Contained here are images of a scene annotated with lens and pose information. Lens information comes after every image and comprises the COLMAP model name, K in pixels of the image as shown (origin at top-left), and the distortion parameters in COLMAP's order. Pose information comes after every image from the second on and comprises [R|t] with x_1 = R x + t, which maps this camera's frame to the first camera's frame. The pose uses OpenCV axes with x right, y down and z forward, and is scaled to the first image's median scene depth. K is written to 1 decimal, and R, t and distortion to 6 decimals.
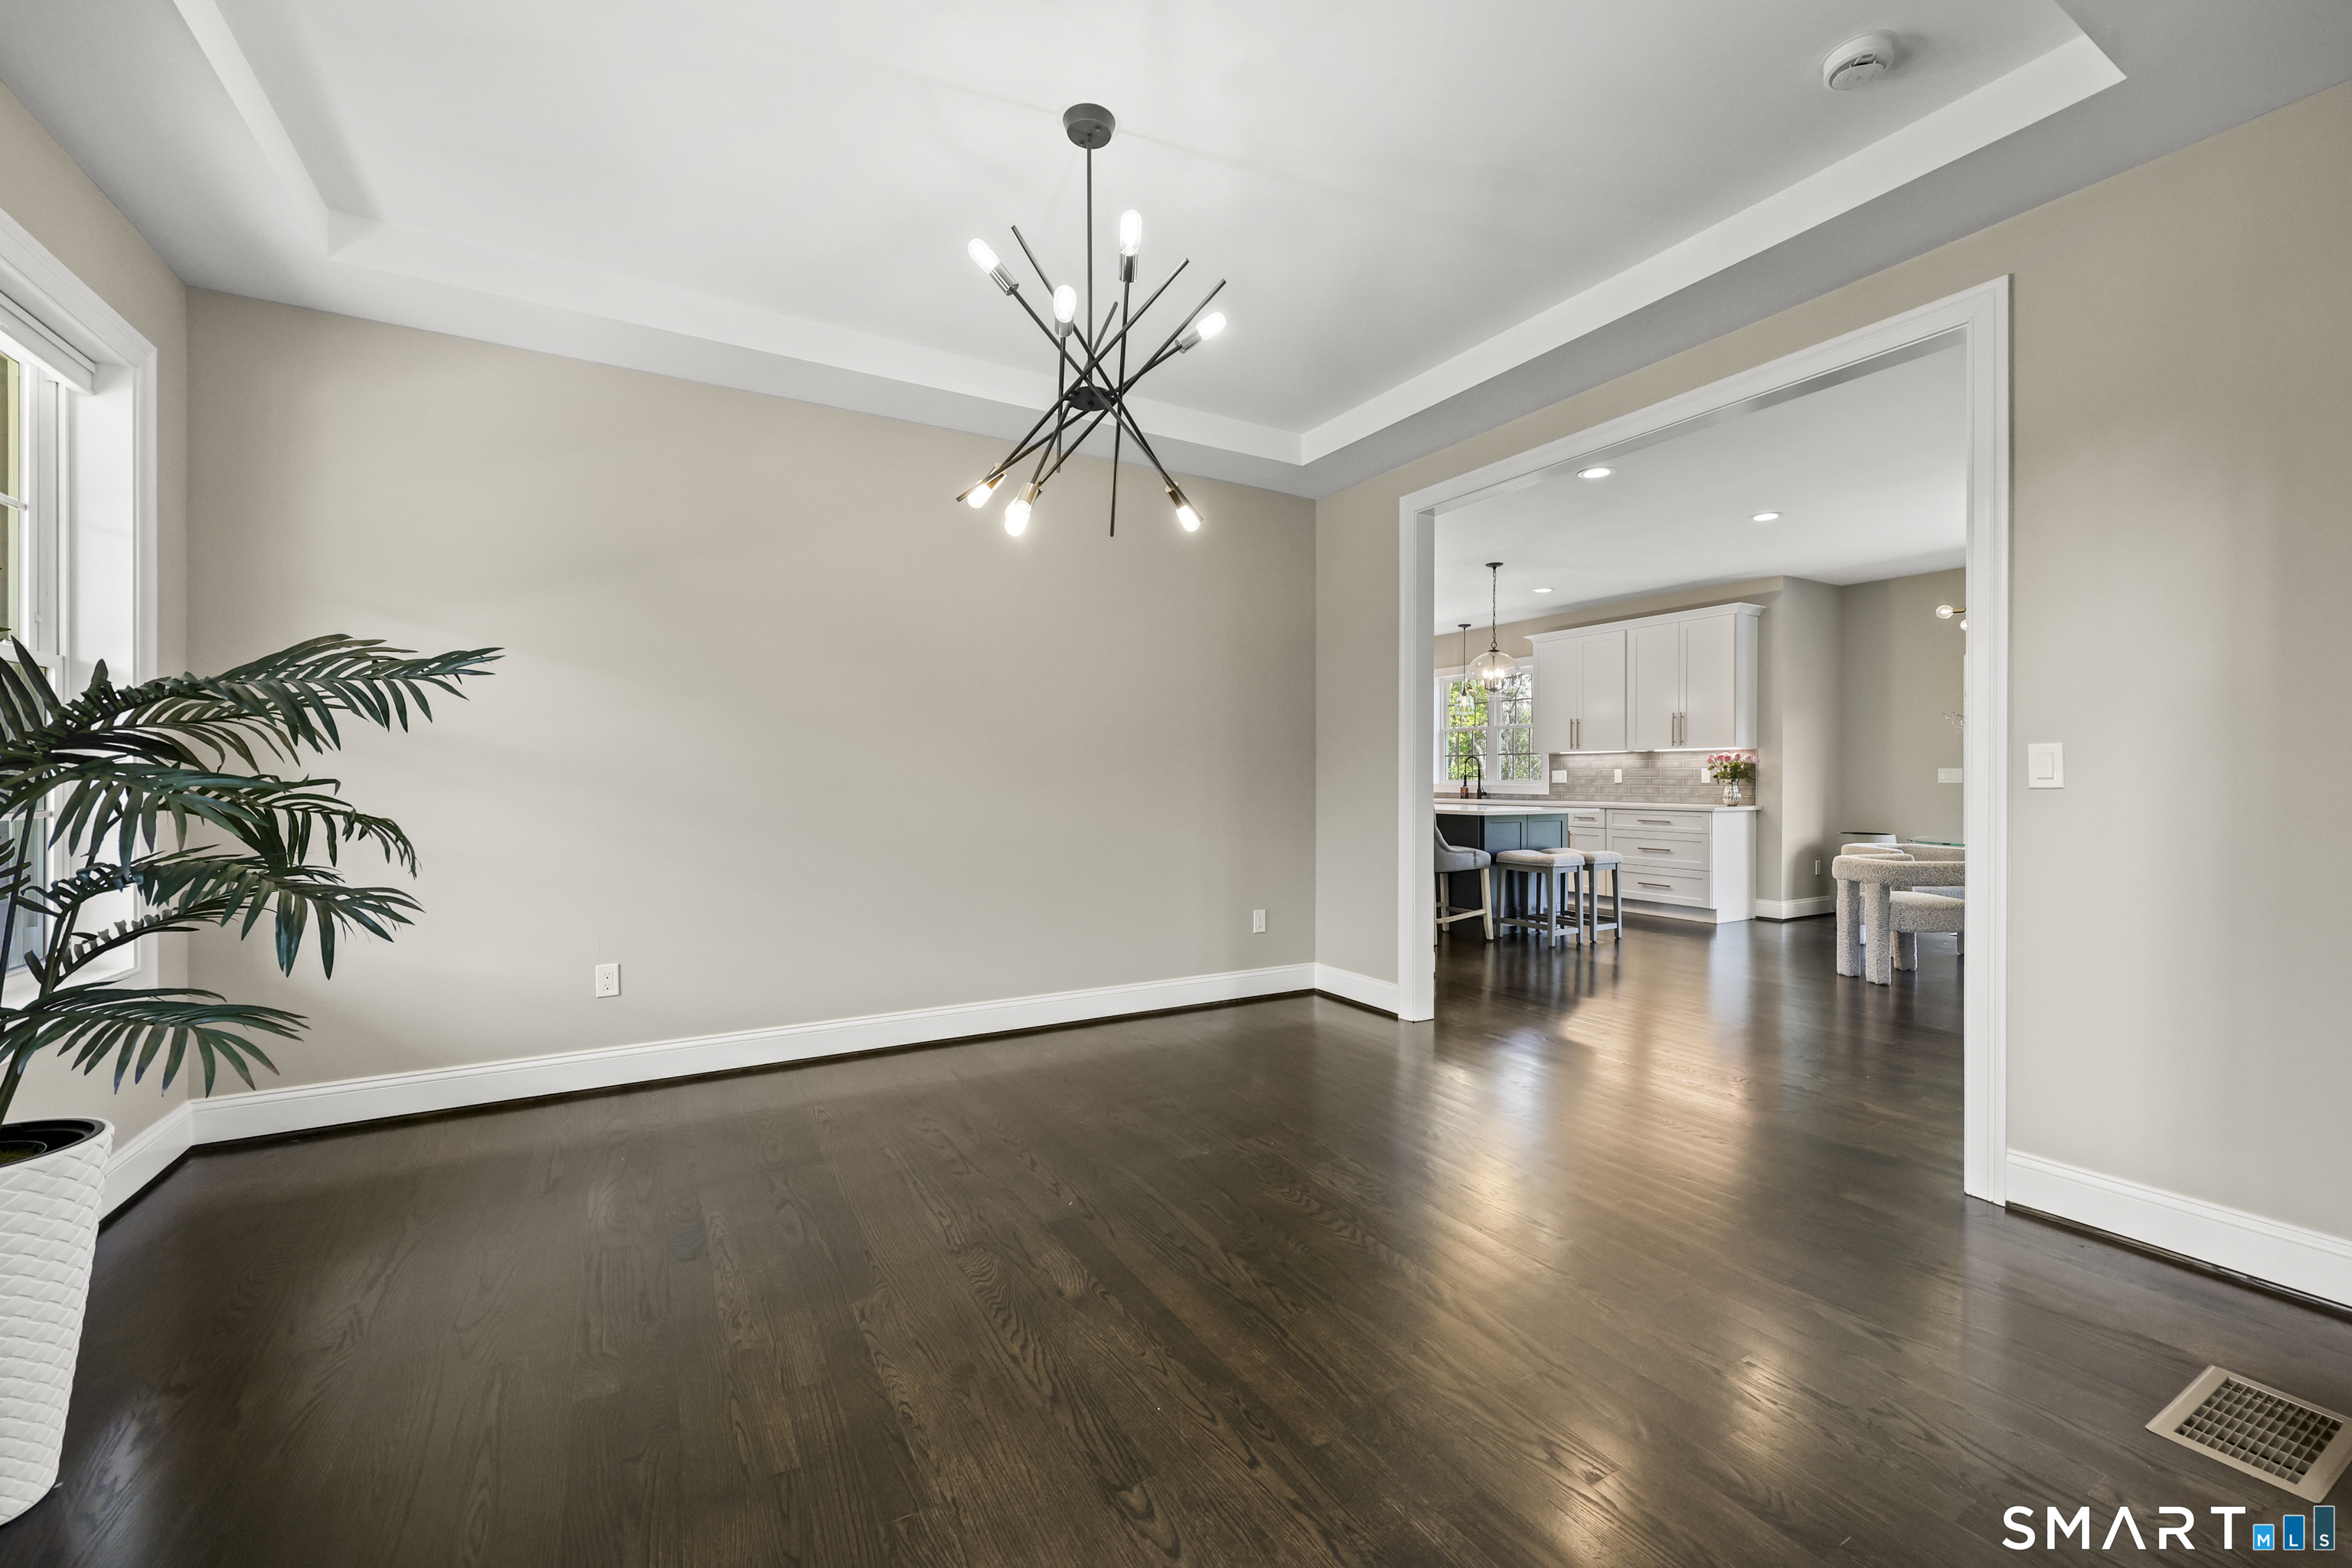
lens RADIAL K [[946.1, 0, 1166.0], [0, 946.1, 776.4], [0, 0, 1]] dist [0.002319, -0.000028]
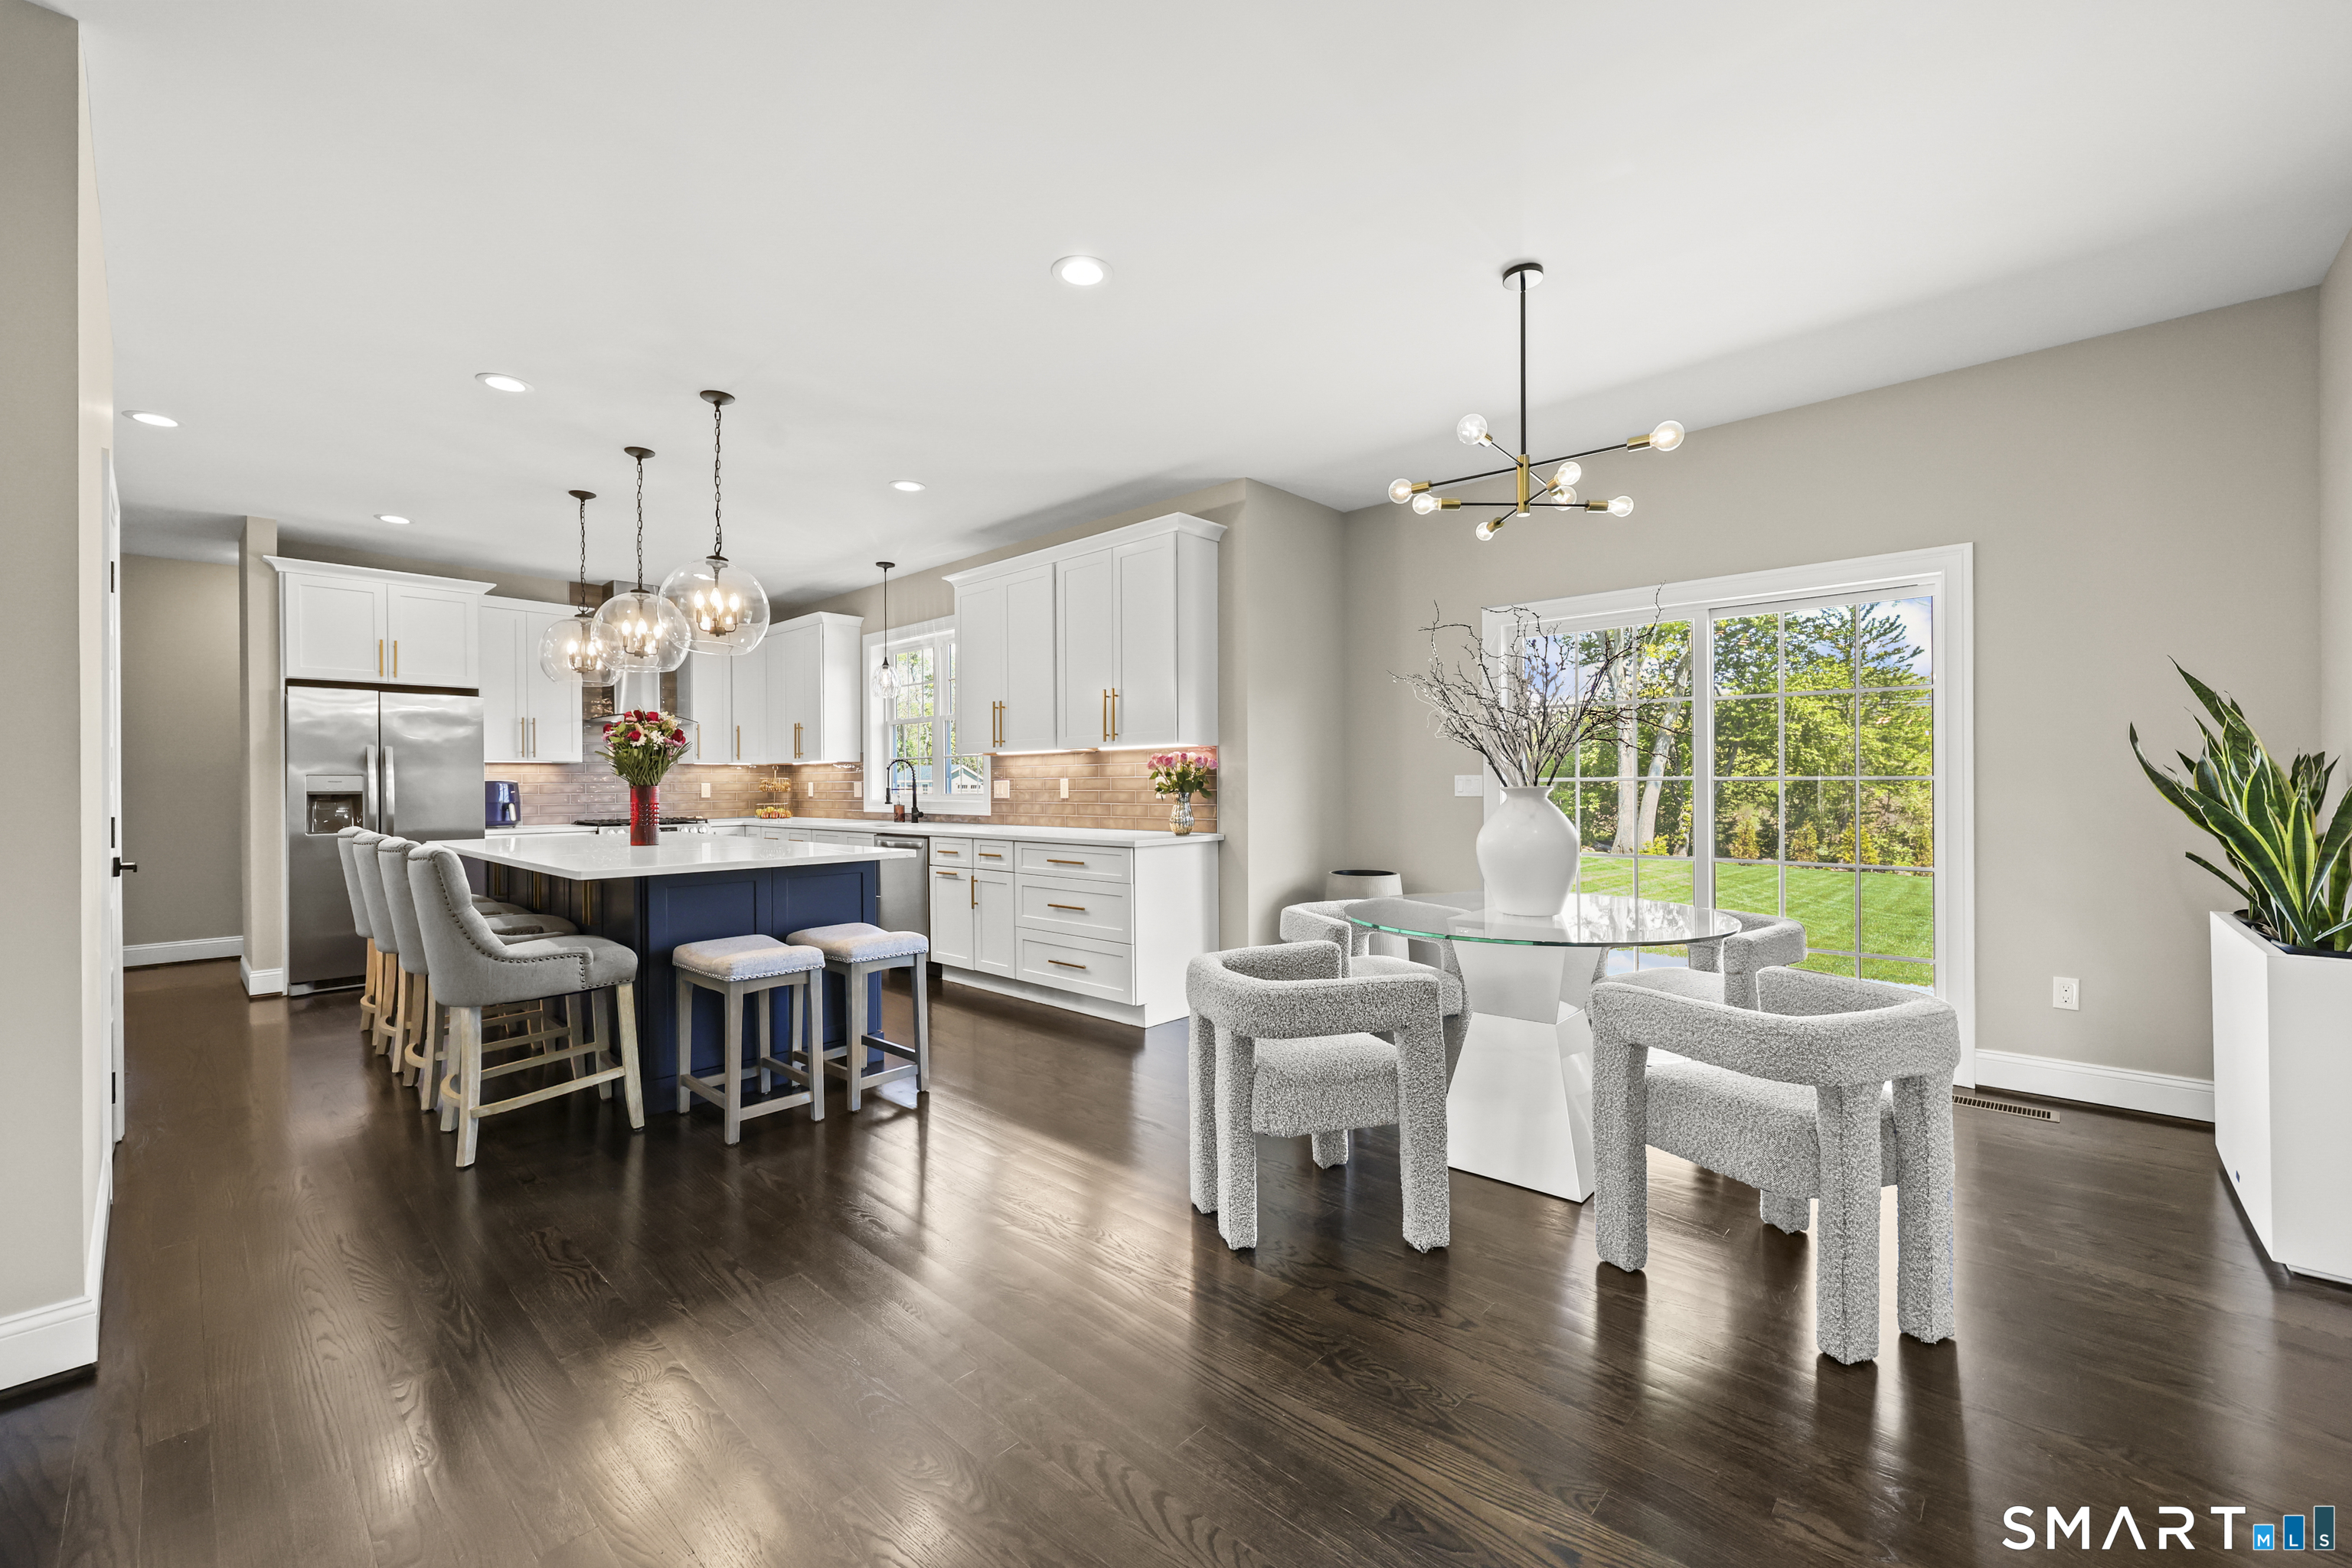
lens RADIAL K [[946.1, 0, 1191.0], [0, 946.1, 785.9], [0, 0, 1]] dist [0.002319, -0.000028]
pose [[0.948956, -0.006028, 0.315351, 0.402227], [0.005308, 0.999981, 0.003140, -0.003939], [-0.315364, -0.001306, 0.948970, 0.390390]]
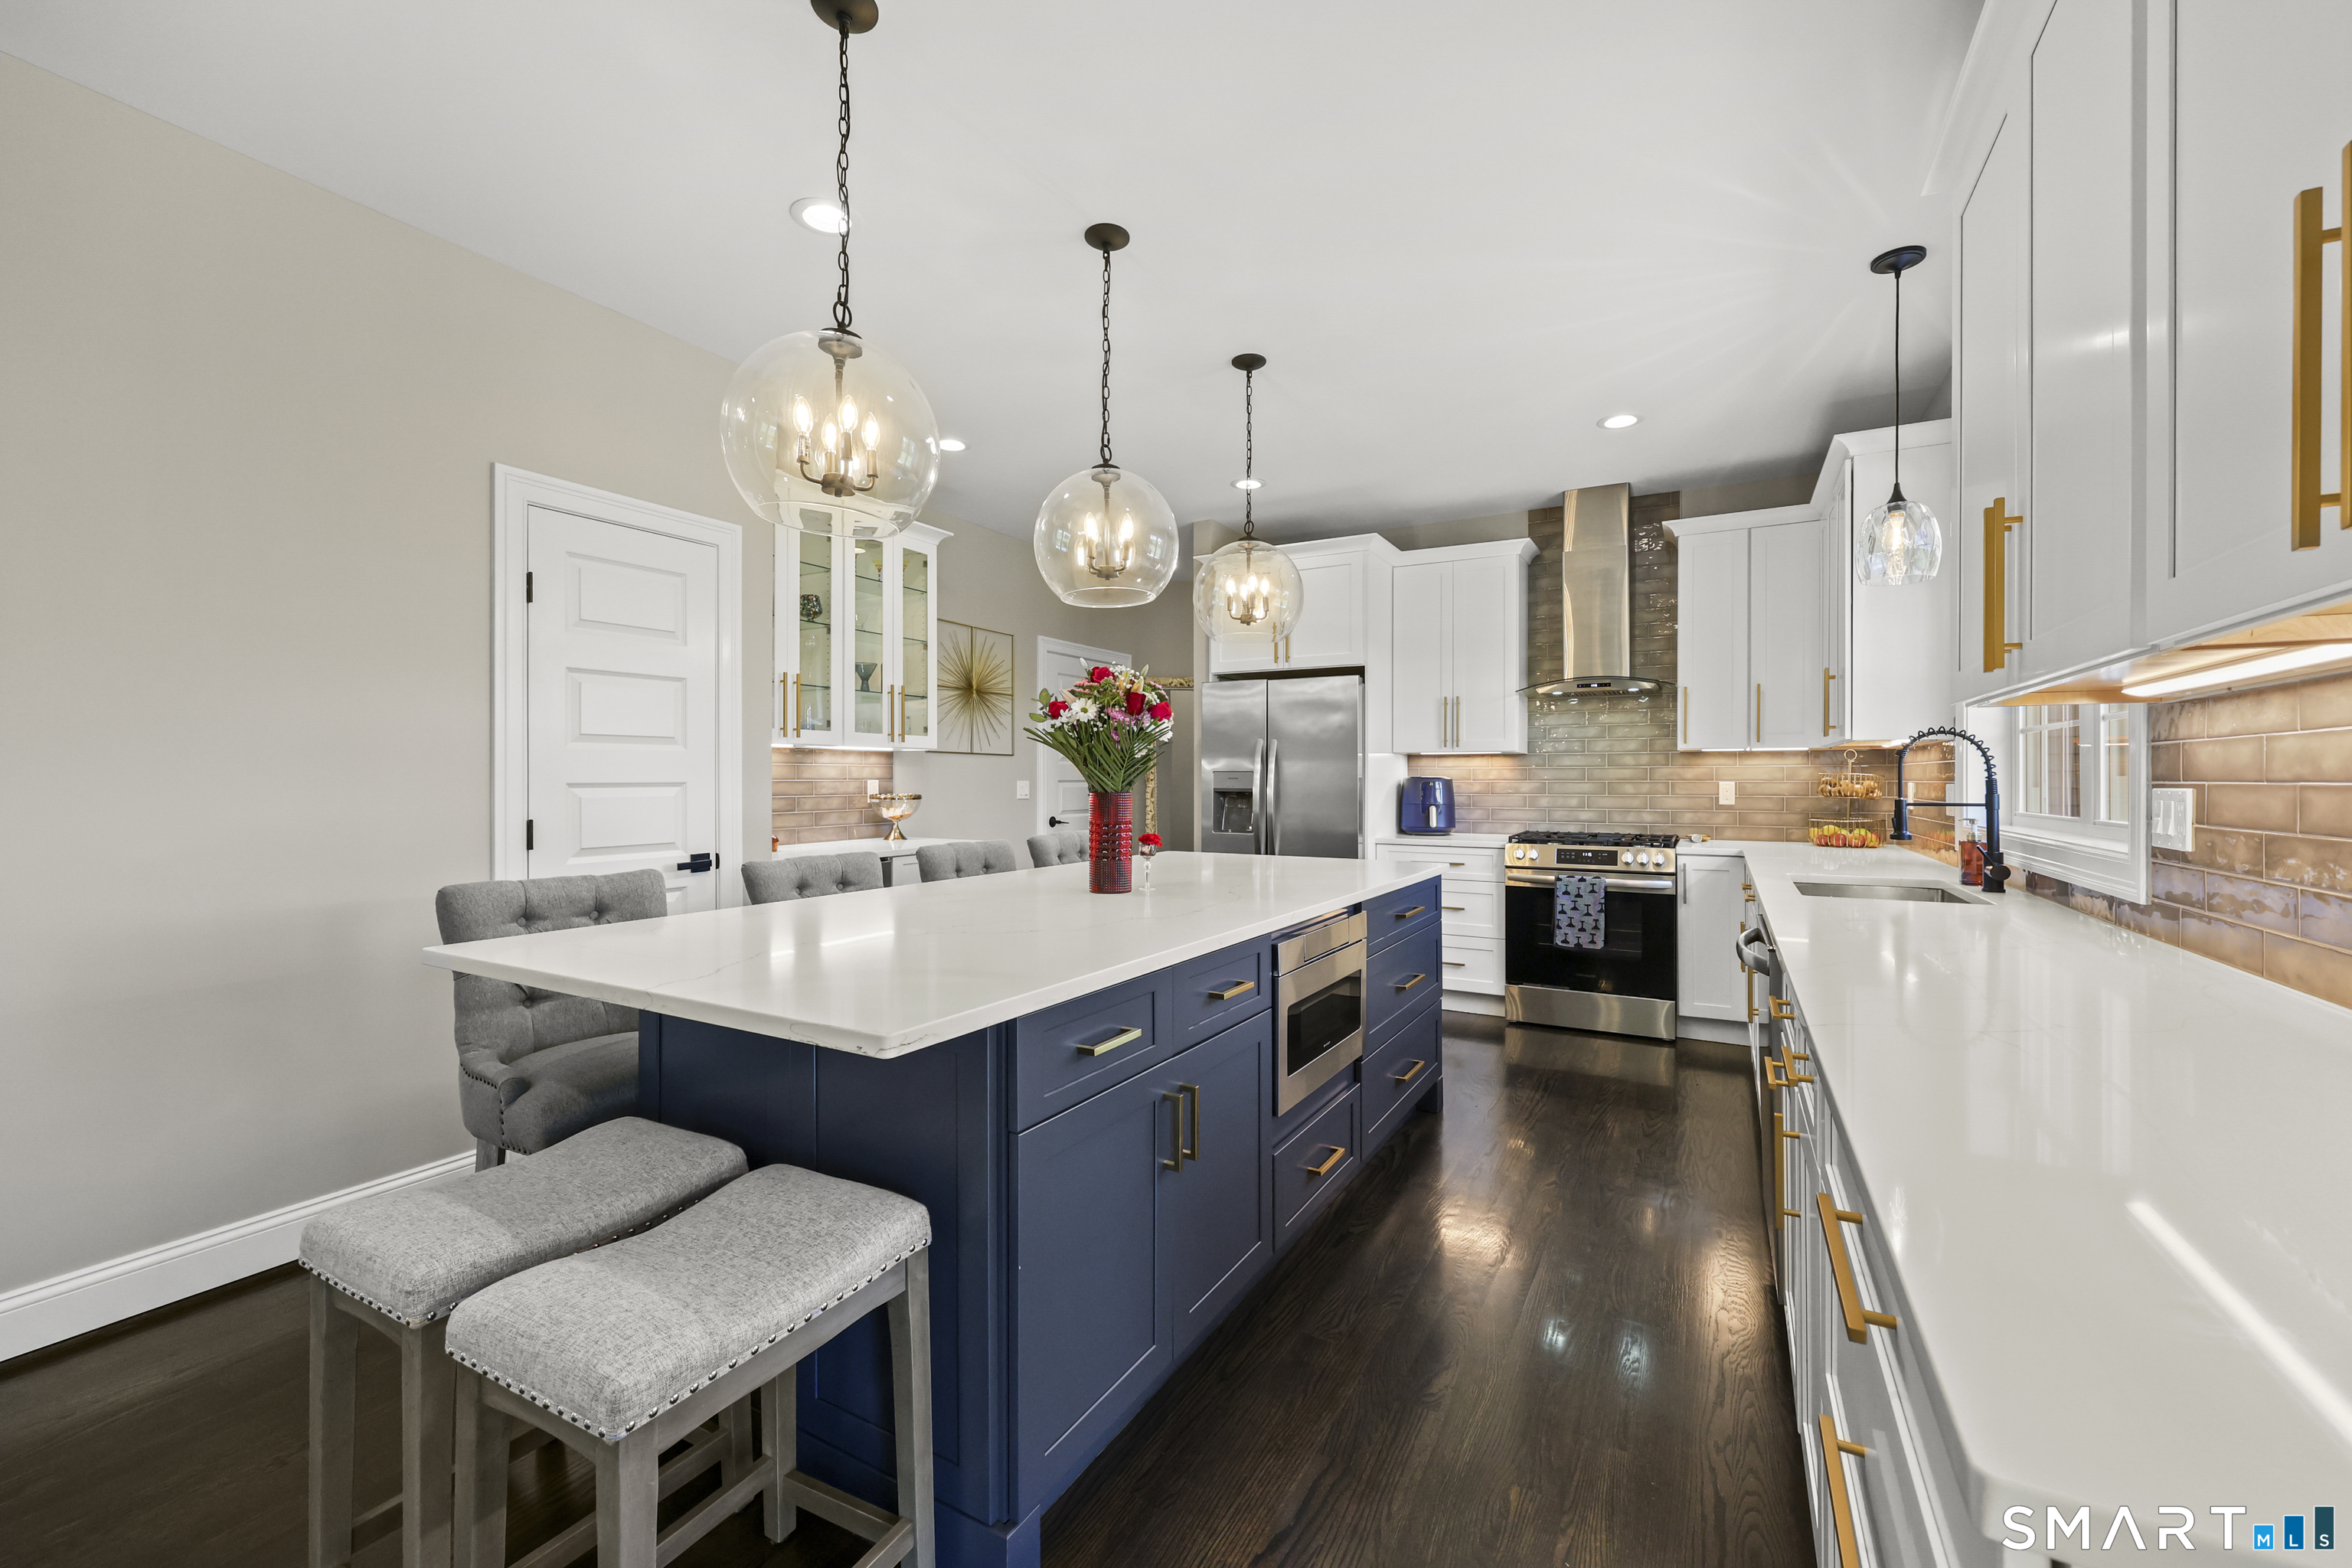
lens RADIAL K [[946.1, 0, 1189.6], [0, 946.1, 777.1], [0, 0, 1]] dist [0.002319, -0.000028]
pose [[0.531028, -0.000674, -0.847354, 0.573183], [0.001438, 0.999999, 0.000106, -0.009930], [0.847353, -0.001274, 0.531028, 0.887566]]
